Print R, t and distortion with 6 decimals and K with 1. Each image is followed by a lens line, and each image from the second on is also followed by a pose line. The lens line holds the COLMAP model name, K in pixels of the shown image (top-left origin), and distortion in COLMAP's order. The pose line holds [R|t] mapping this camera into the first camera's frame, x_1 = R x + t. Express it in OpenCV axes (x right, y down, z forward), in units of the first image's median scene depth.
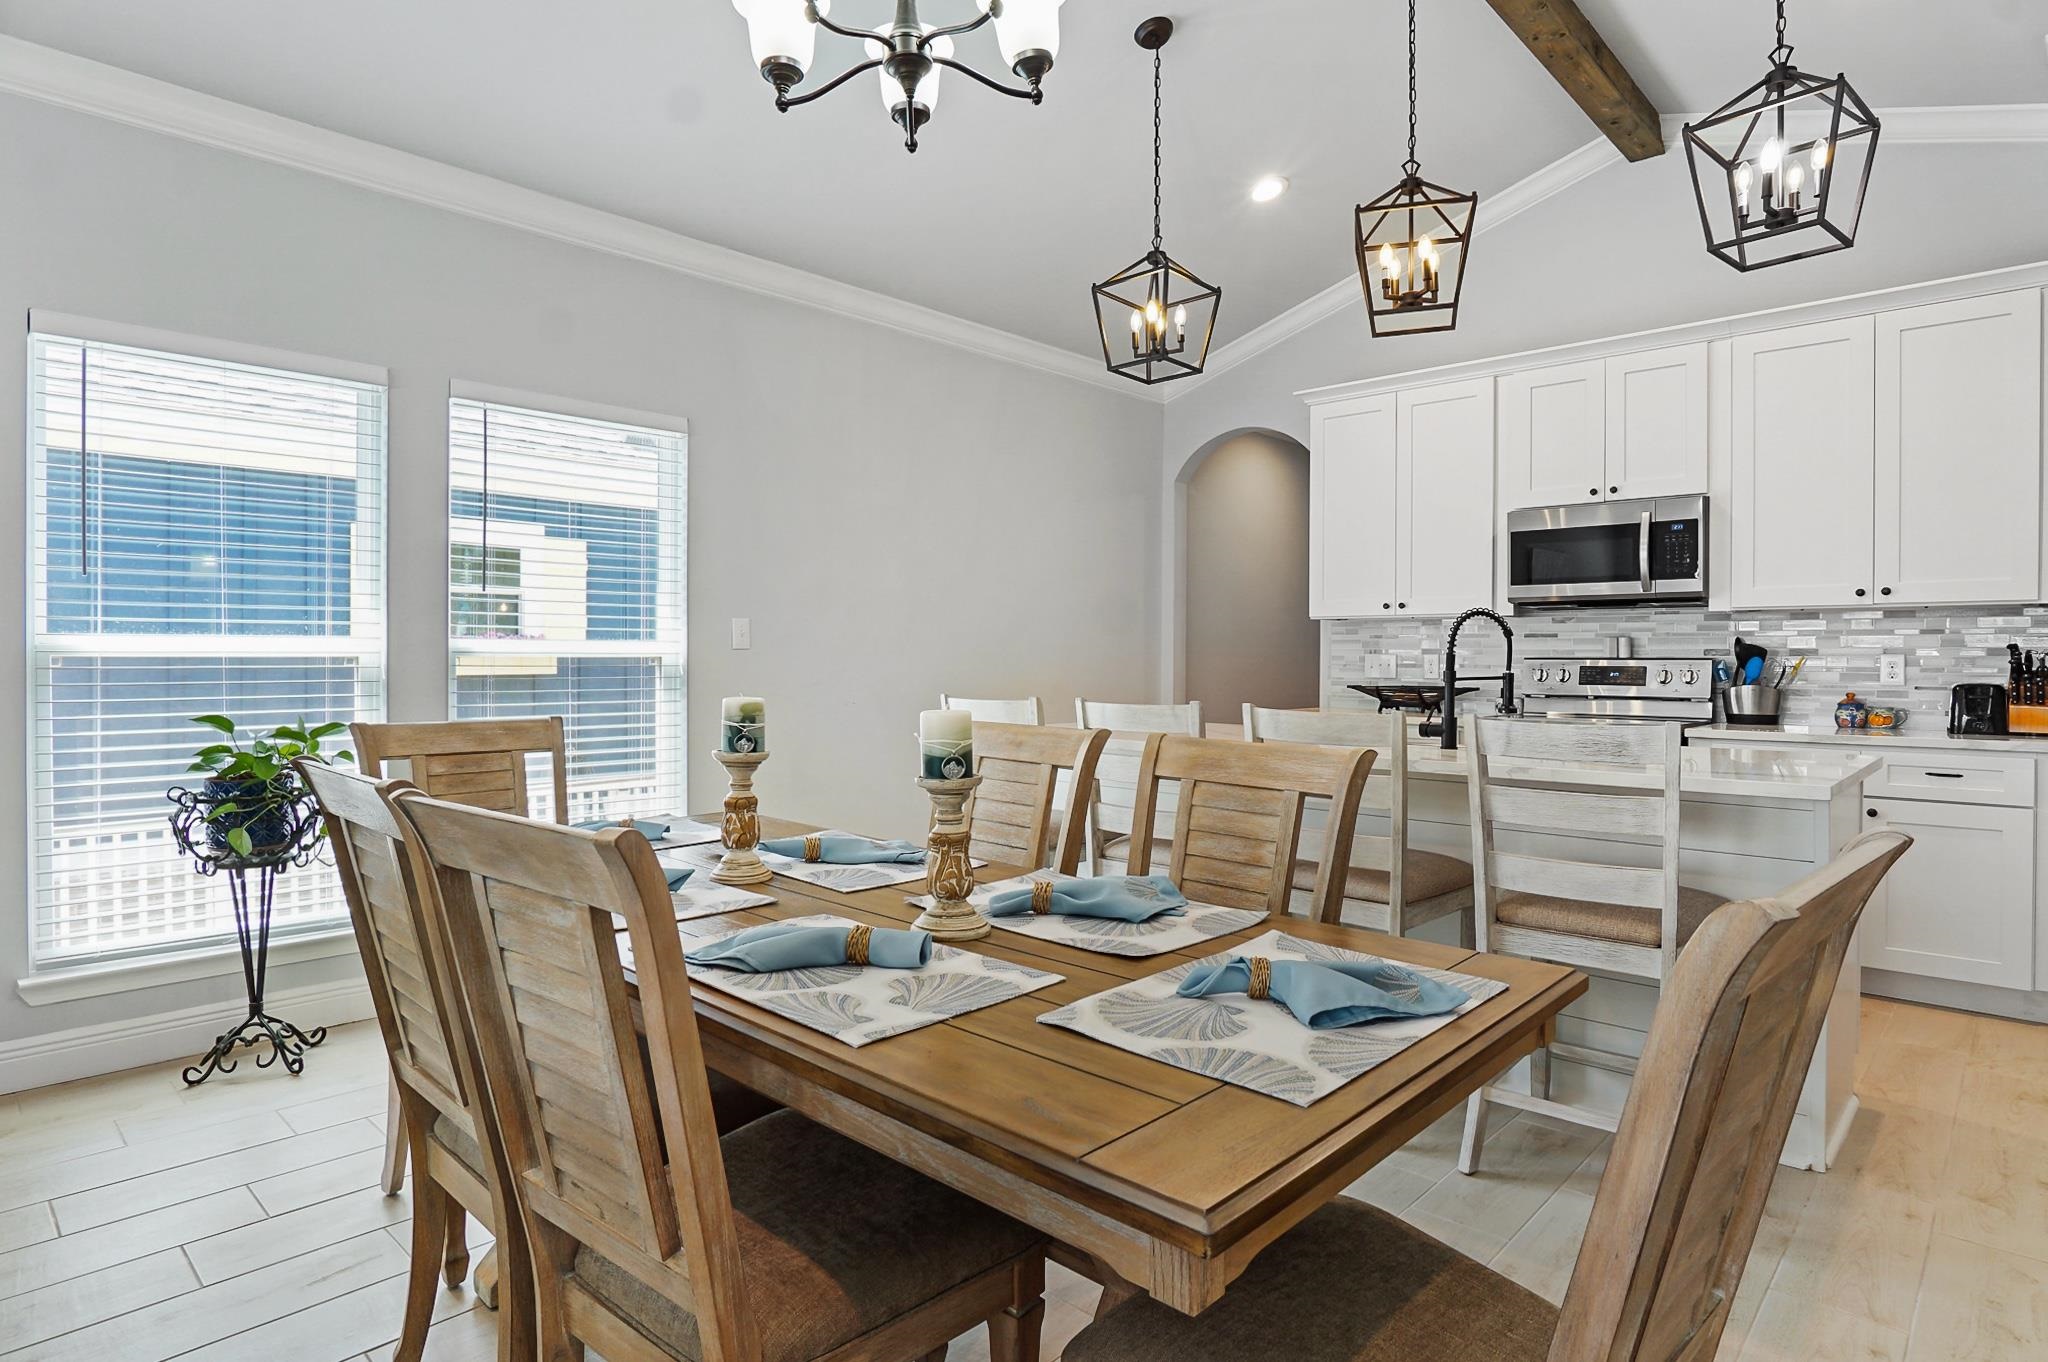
lens RADIAL K [[1072.2, 0, 1059.1], [0, 1072.2, 665.1], [0, 0, 1]] dist [-0.019977, 0.002005]
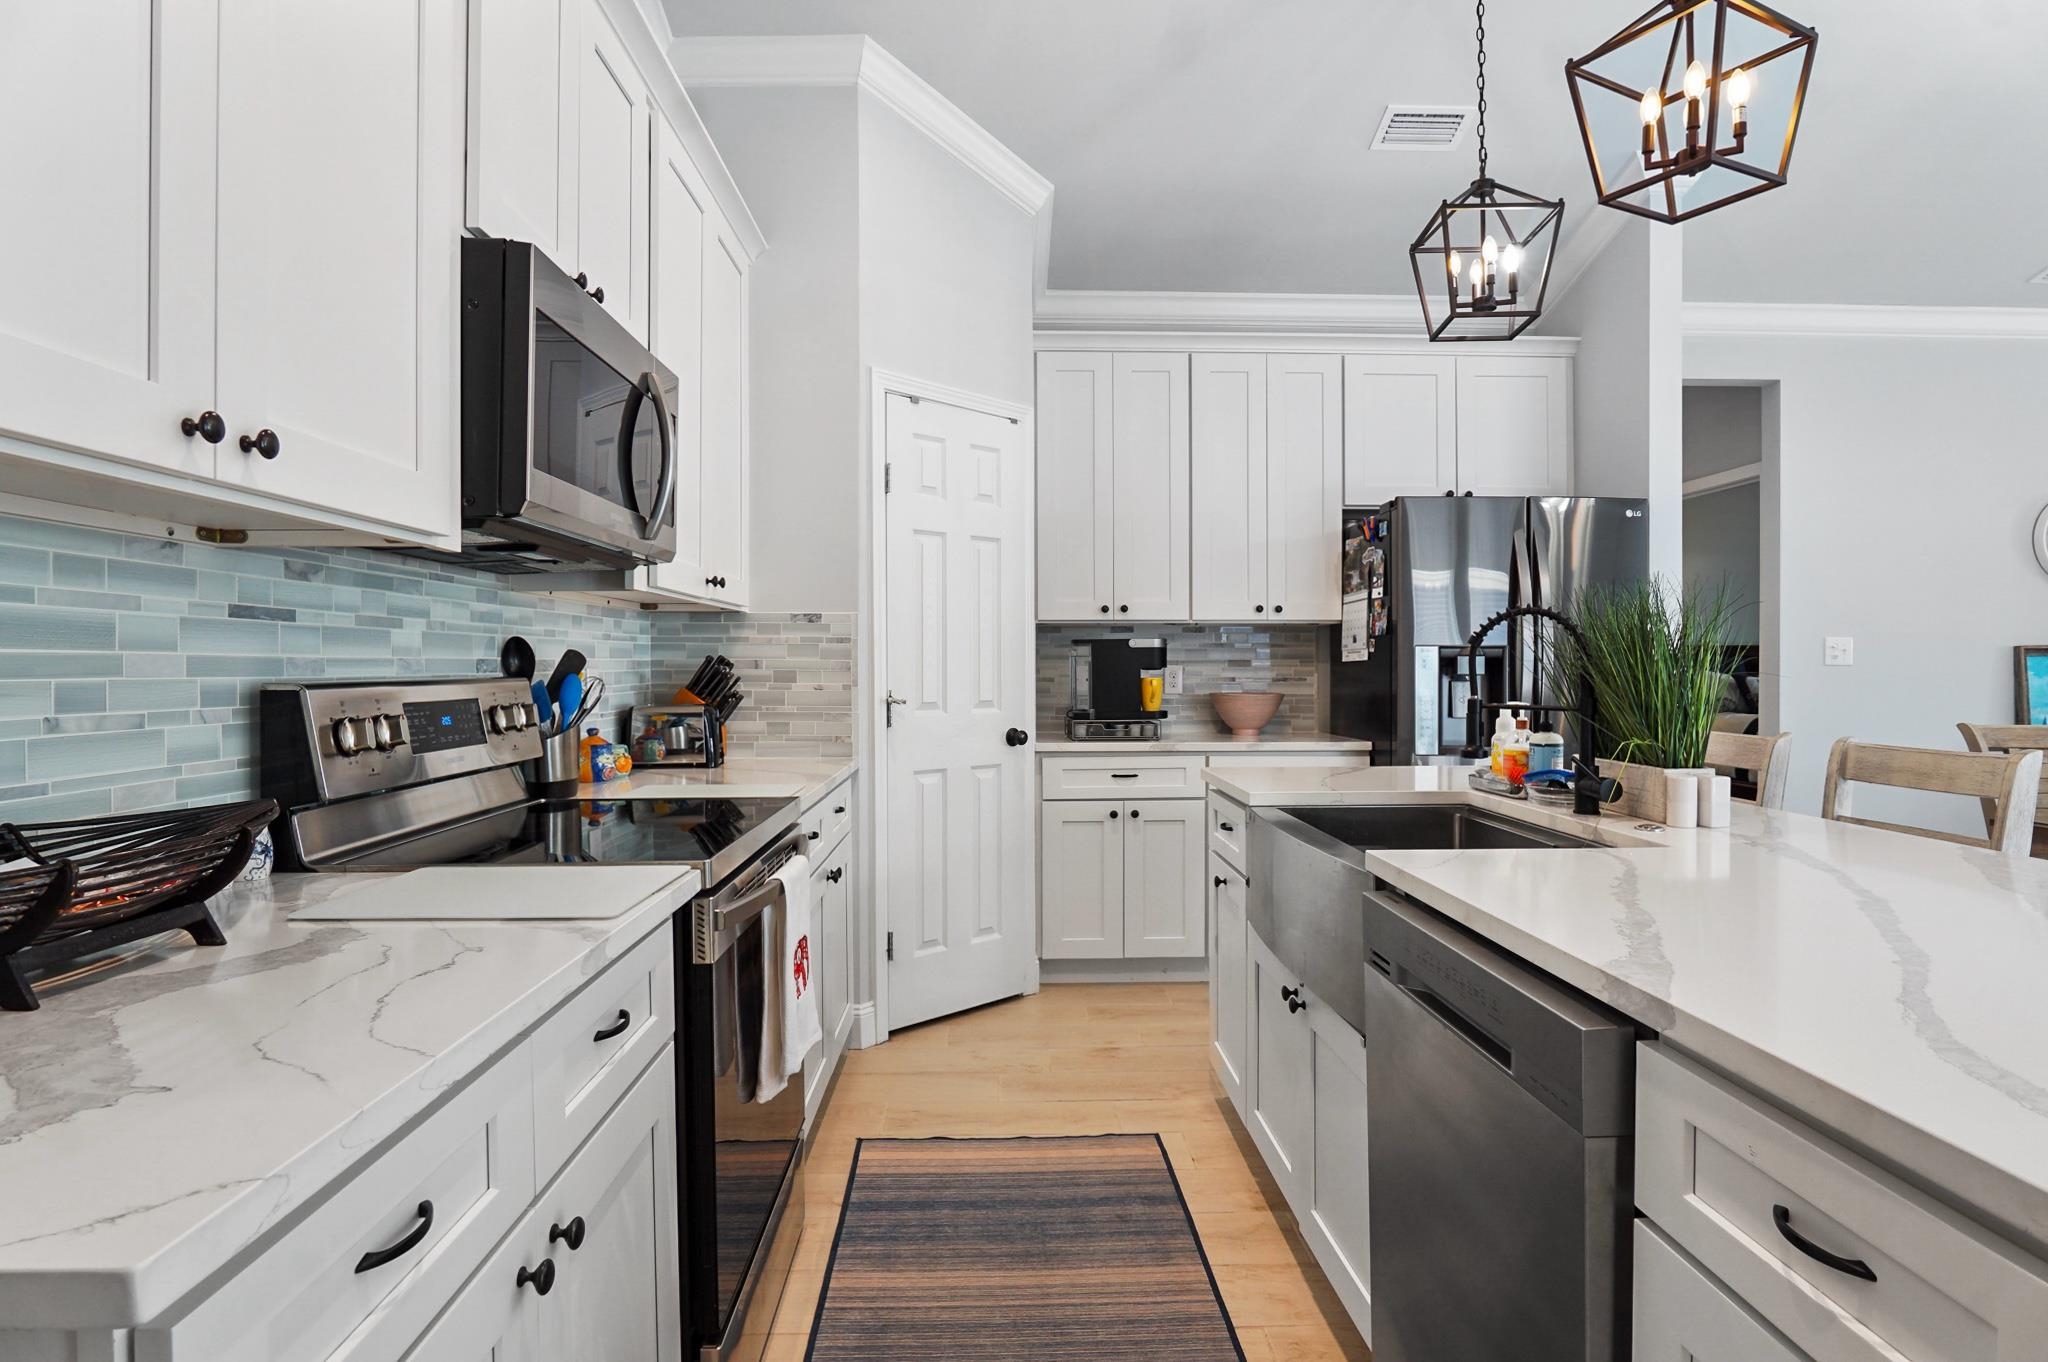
lens RADIAL K [[1096.7, 0, 1017.0], [0, 1096.7, 671.7], [0, 0, 1]] dist [-0.040303, 0.013922]
pose [[-0.697788, -0.006705, 0.716273, 0.082030], [0.006657, 0.999852, 0.015845, -0.016482], [-0.716274, 0.015825, -0.697640, 1.234649]]
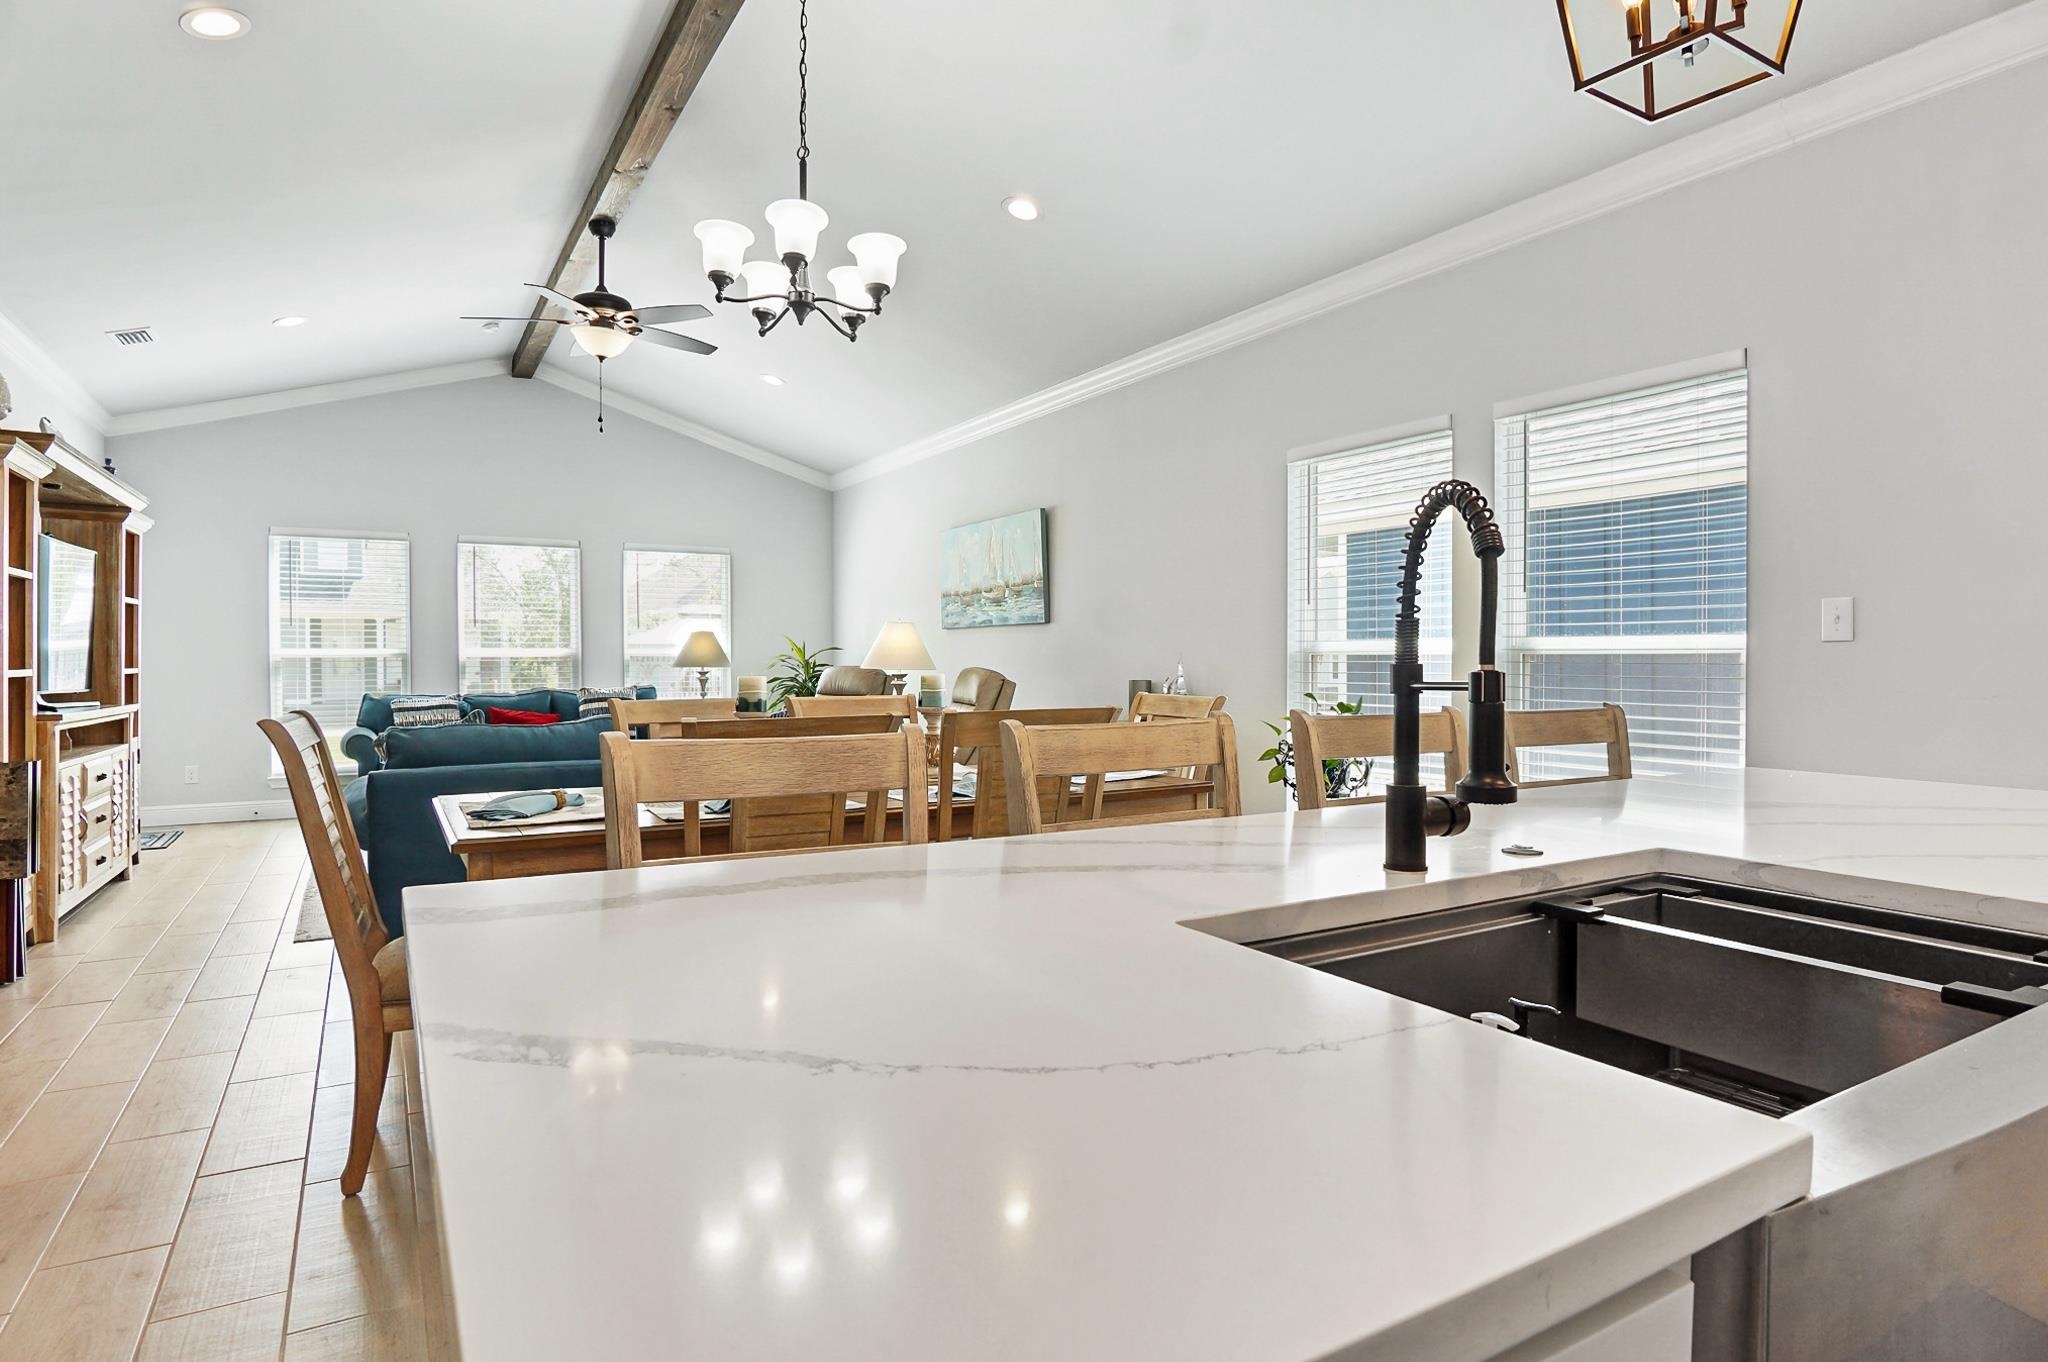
lens RADIAL K [[1106.1, 0, 1022.4], [0, 1106.1, 672.1], [0, 0, 1]] dist [-0.026386, 0.000102]
pose [[-0.286810, 0.008704, -0.957948, 0.552075], [-0.012183, 0.999845, 0.012733, 0.004127], [0.957910, 0.015323, -0.286659, 0.696594]]
